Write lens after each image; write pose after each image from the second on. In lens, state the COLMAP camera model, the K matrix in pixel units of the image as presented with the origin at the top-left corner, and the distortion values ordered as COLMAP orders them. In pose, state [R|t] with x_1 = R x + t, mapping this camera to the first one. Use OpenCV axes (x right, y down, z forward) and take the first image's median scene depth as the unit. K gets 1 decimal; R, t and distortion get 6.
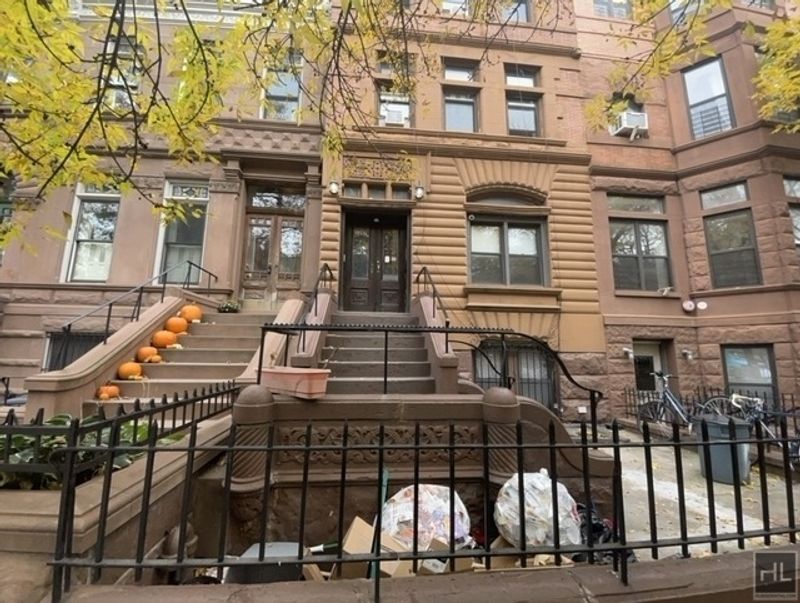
lens RADIAL K [[332.1, 0, 400.0], [0, 332.1, 301.5], [0, 0, 1]] dist [0.027215, -0.023487]
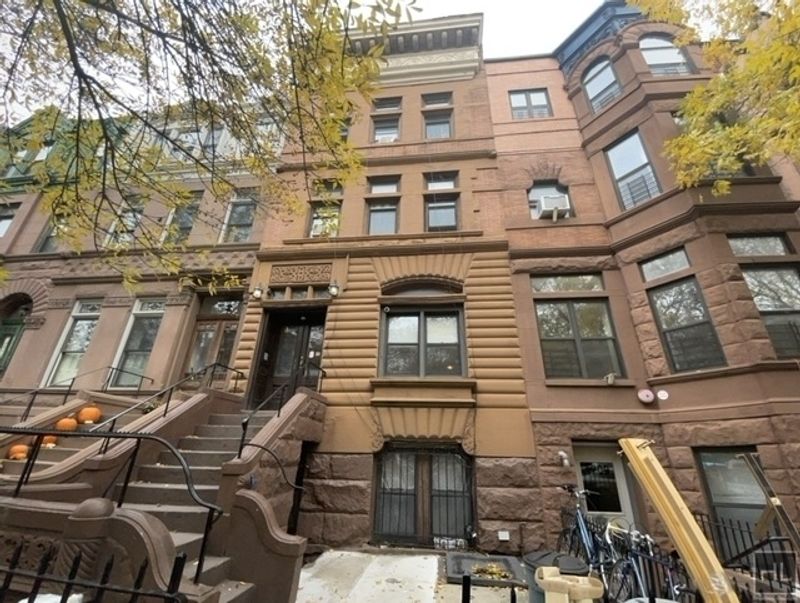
lens RADIAL K [[332.1, 0, 400.0], [0, 332.1, 301.5], [0, 0, 1]] dist [0.027215, -0.023487]
pose [[0.978492, -0.077466, -0.191185, 0.458046], [0.023258, 0.962330, -0.270889, -0.001605], [0.204967, 0.260616, 0.943434, 0.050681]]
